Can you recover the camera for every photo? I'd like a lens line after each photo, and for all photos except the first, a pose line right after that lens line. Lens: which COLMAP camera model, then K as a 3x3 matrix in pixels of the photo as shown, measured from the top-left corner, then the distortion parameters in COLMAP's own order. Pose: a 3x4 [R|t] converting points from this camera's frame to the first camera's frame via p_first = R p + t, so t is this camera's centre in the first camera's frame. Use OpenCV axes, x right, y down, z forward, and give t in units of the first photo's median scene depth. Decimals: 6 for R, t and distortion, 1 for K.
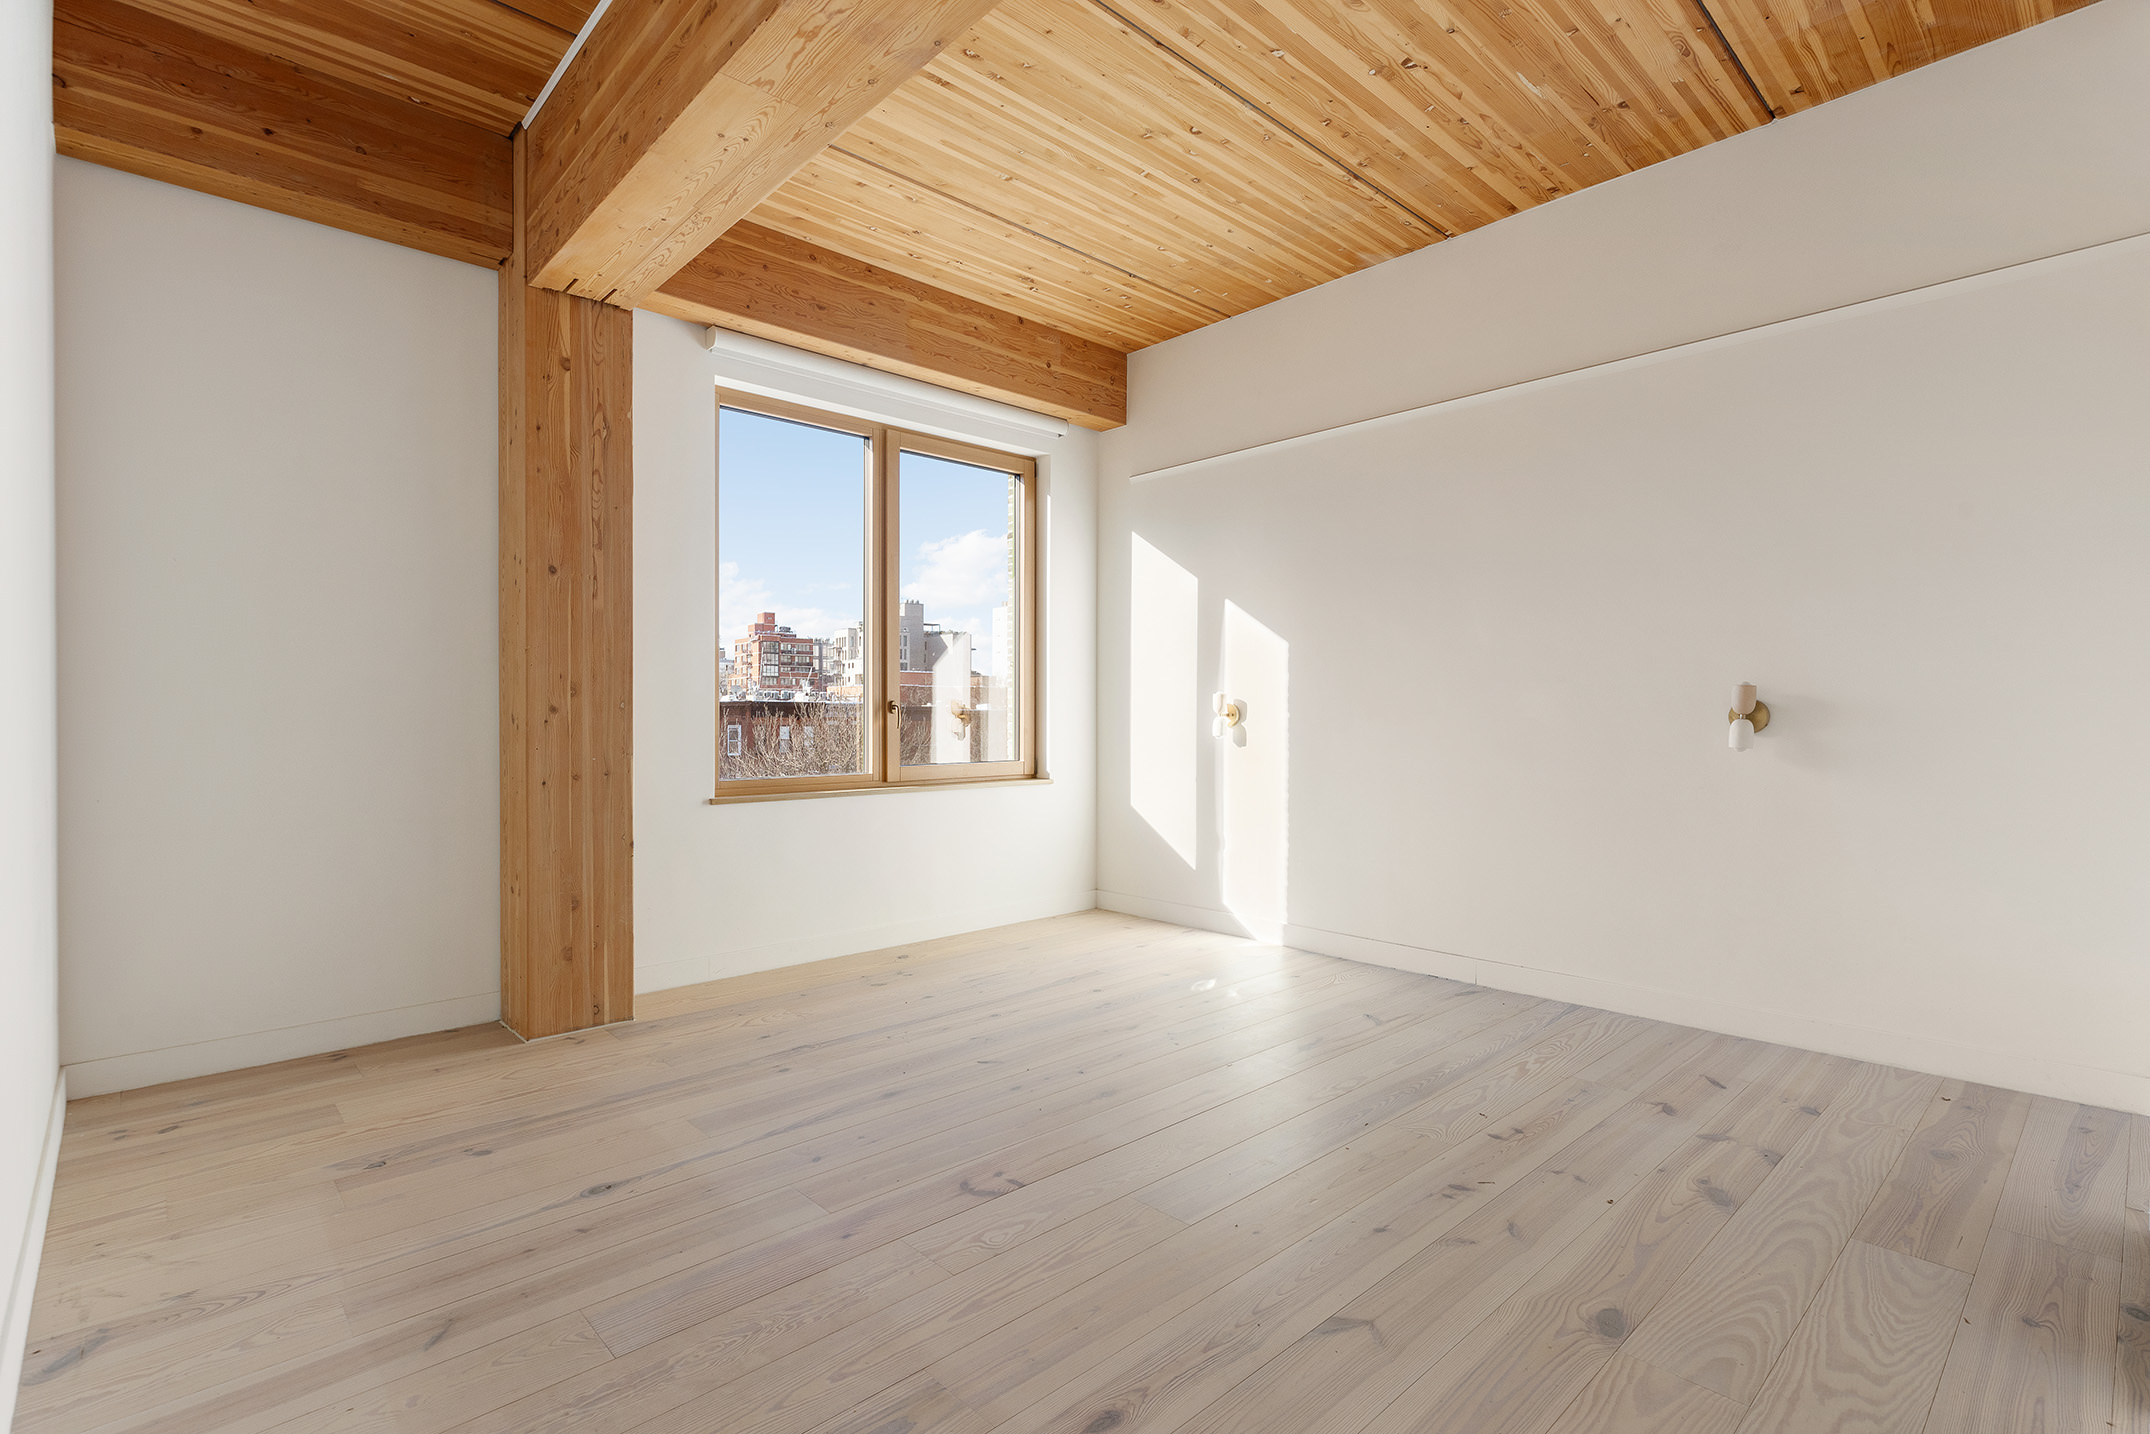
lens RADIAL K [[1011.5, 0, 1075.9], [0, 1011.5, 713.7], [0, 0, 1]] dist [-0.000582, -0.000097]
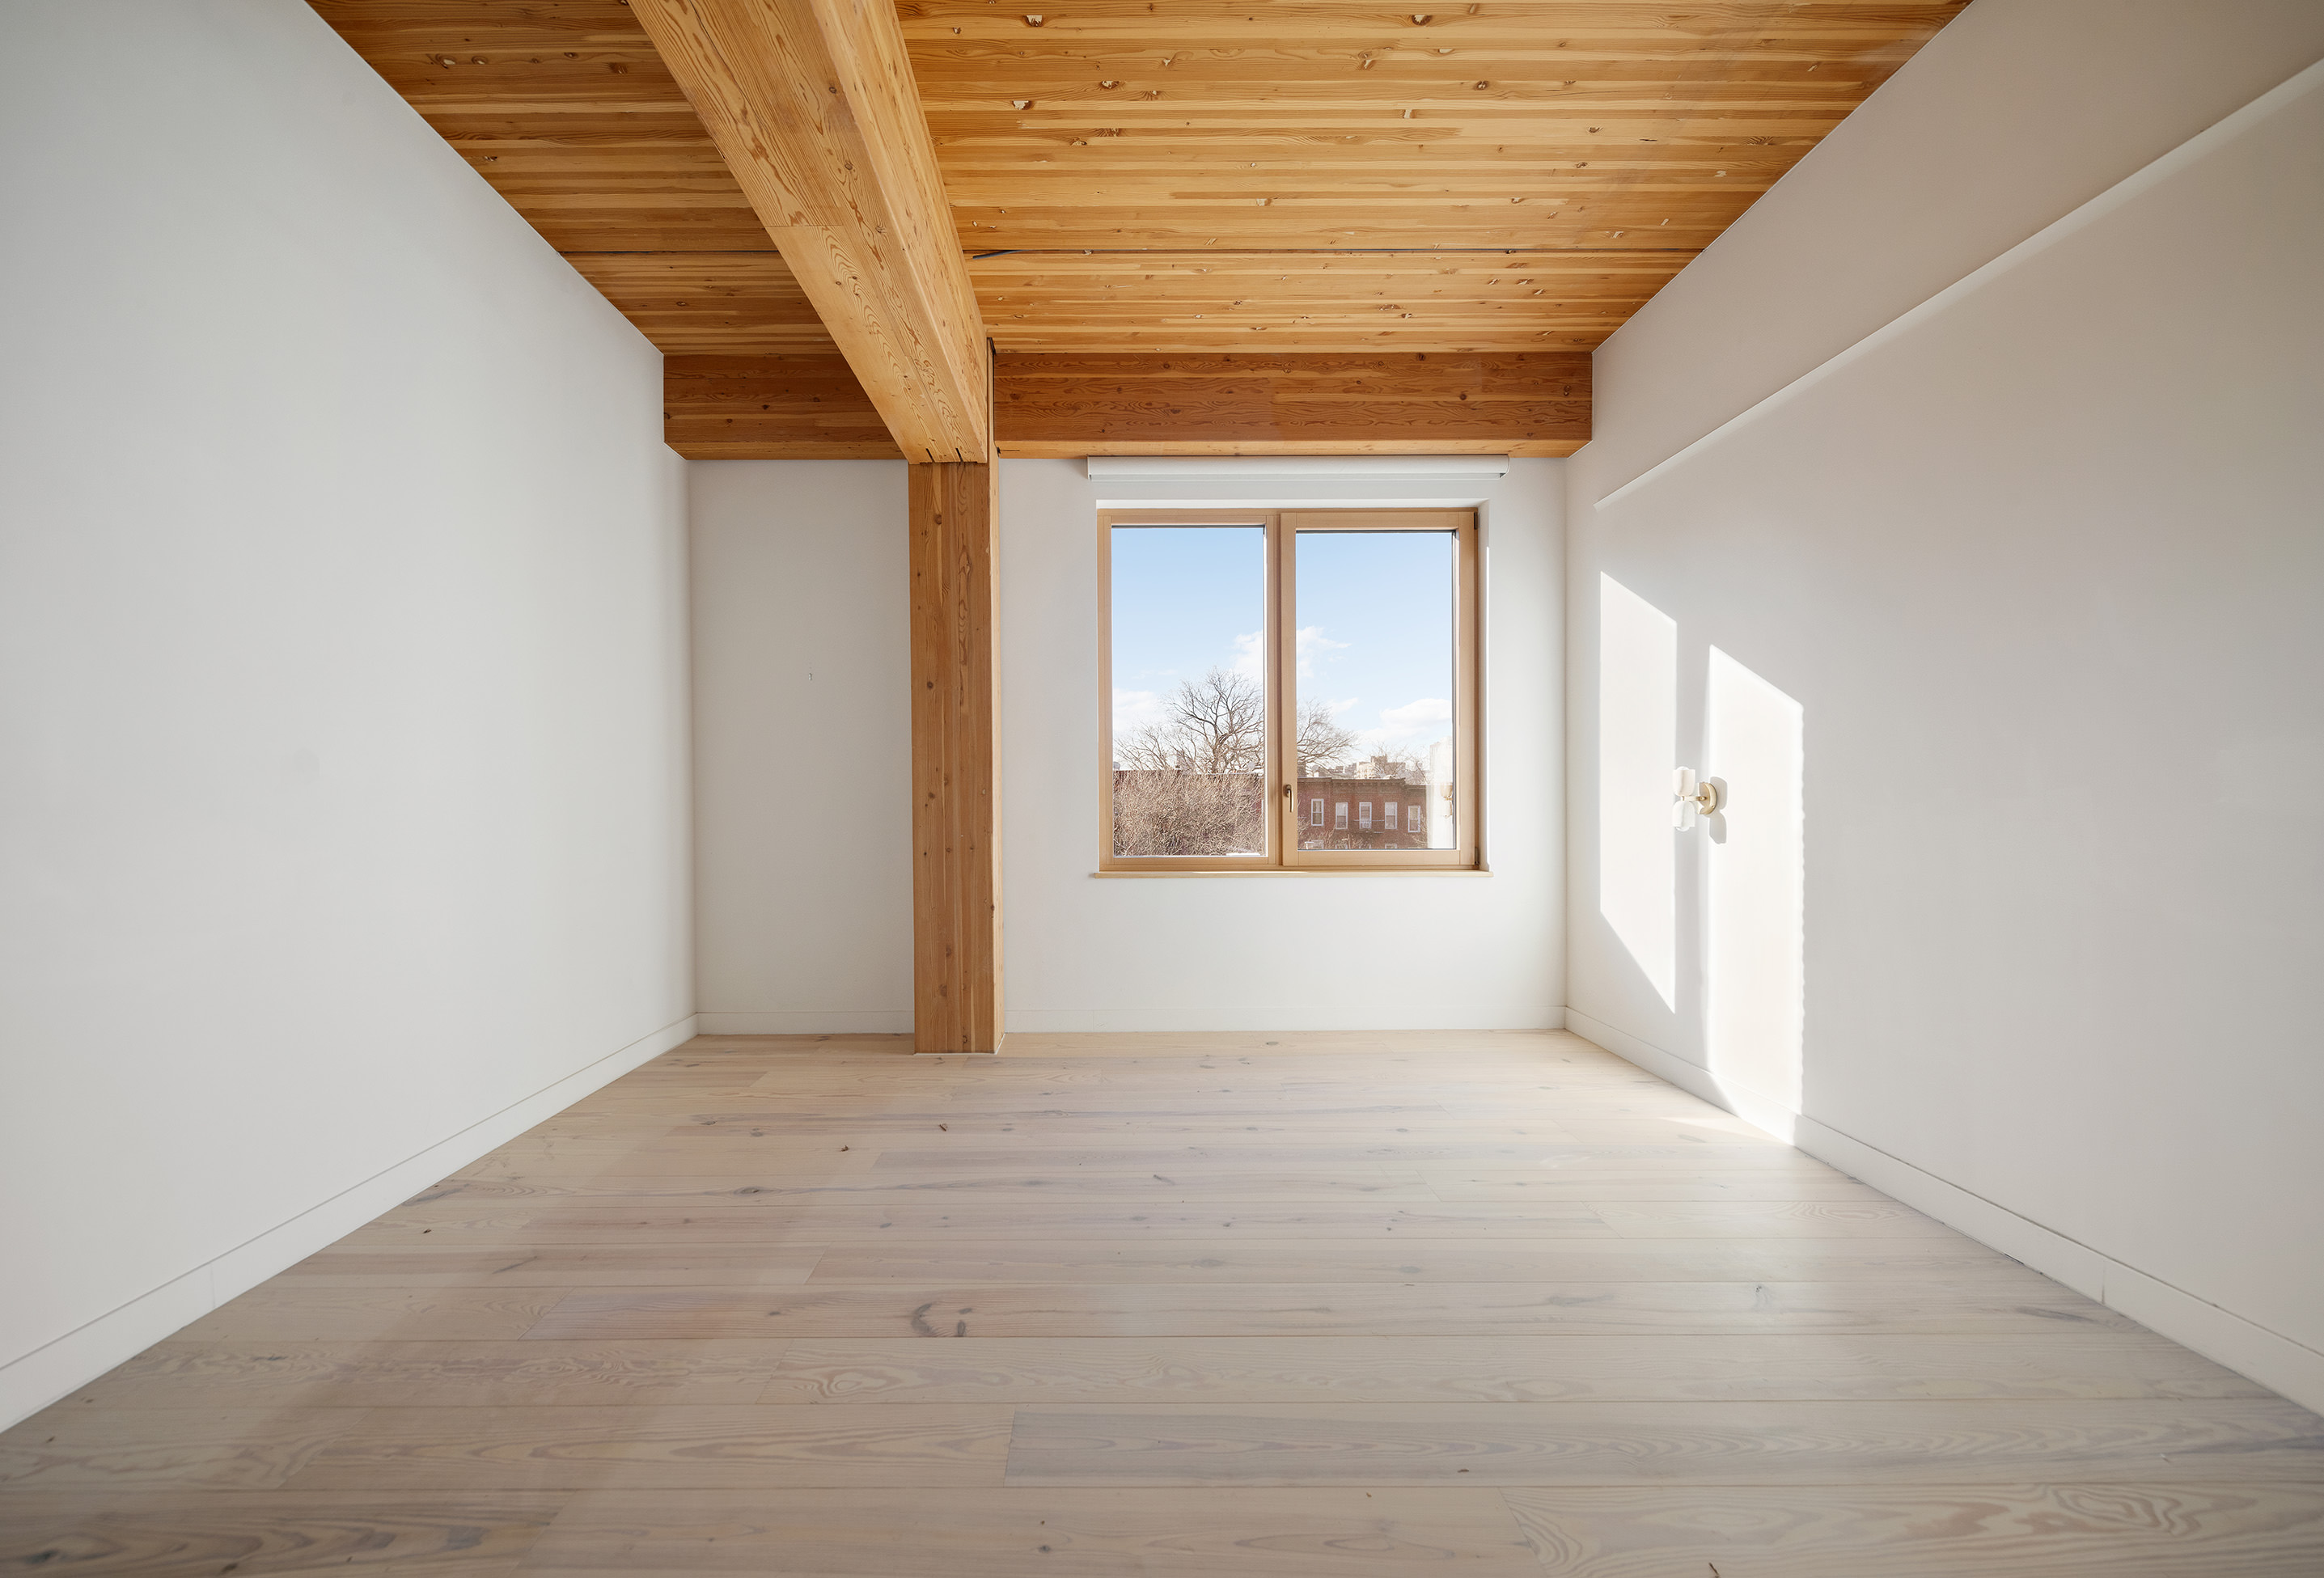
lens RADIAL K [[854.8, 0, 1154.1], [0, 854.8, 802.6], [0, 0, 1]] dist [-0.000343, -0.001128]
pose [[0.731640, 0.003699, -0.681681, 0.388365], [0.003554, 0.999951, 0.009240, -0.004474], [0.681682, -0.009183, 0.731591, 0.383095]]
